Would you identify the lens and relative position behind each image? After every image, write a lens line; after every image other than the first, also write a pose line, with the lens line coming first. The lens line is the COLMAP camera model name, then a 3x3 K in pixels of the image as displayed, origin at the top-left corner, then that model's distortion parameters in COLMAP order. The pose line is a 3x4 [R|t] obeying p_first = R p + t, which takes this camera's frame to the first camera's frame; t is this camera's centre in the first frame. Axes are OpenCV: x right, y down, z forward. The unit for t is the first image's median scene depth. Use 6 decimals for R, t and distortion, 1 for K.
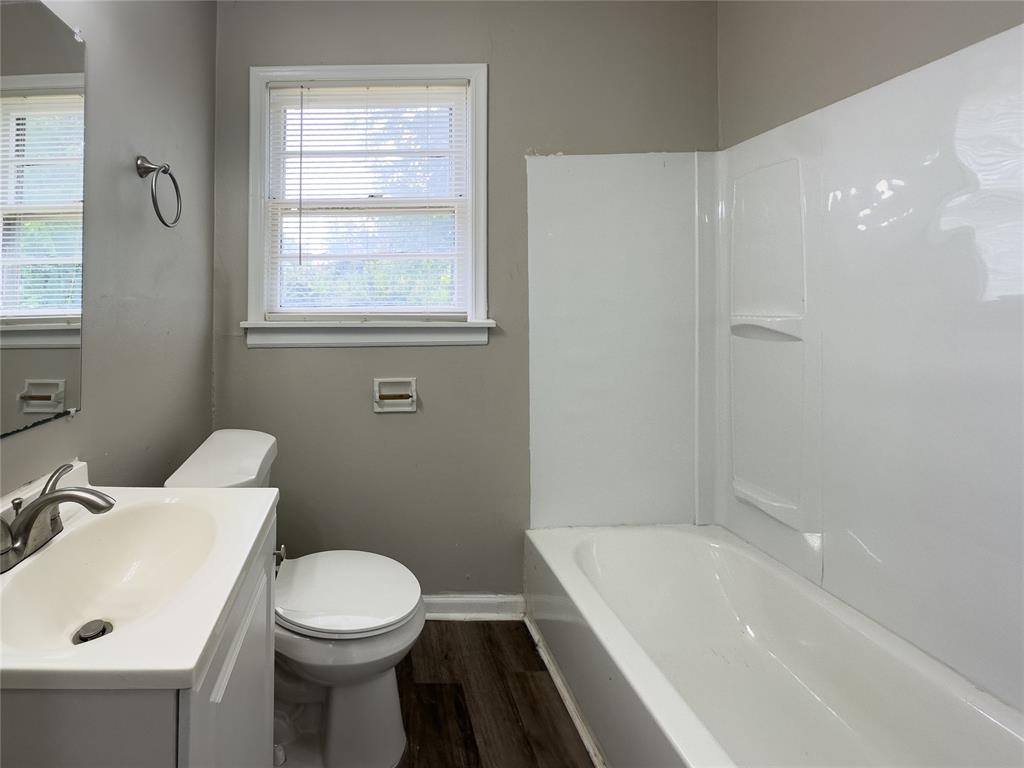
lens RADIAL K [[429.0, 0, 513.0], [0, 429.0, 368.8], [0, 0, 1]] dist [-0.001768, 0.000875]
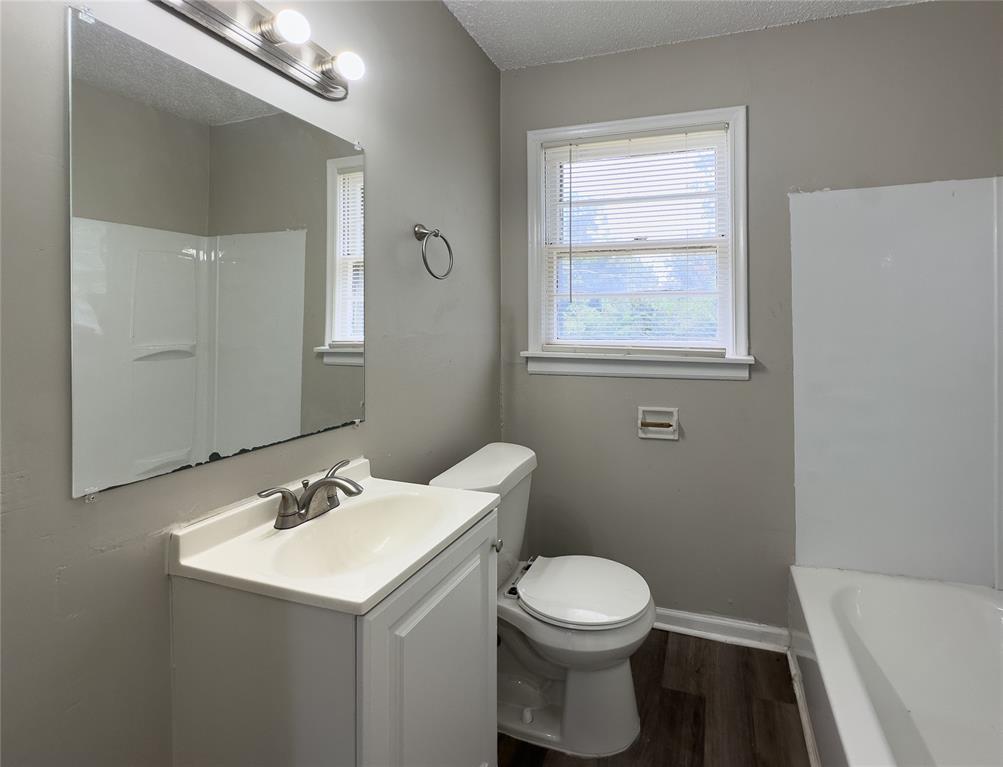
lens RADIAL K [[322.2, 0, 502.4], [0, 322.2, 428.5], [0, 0, 1]] dist [0.001068, 0.000098]
pose [[0.975518, 0.069661, -0.208595, -0.468549], [-0.061610, 0.997092, 0.044859, 0.060005], [0.211113, -0.030910, 0.976973, 0.122372]]
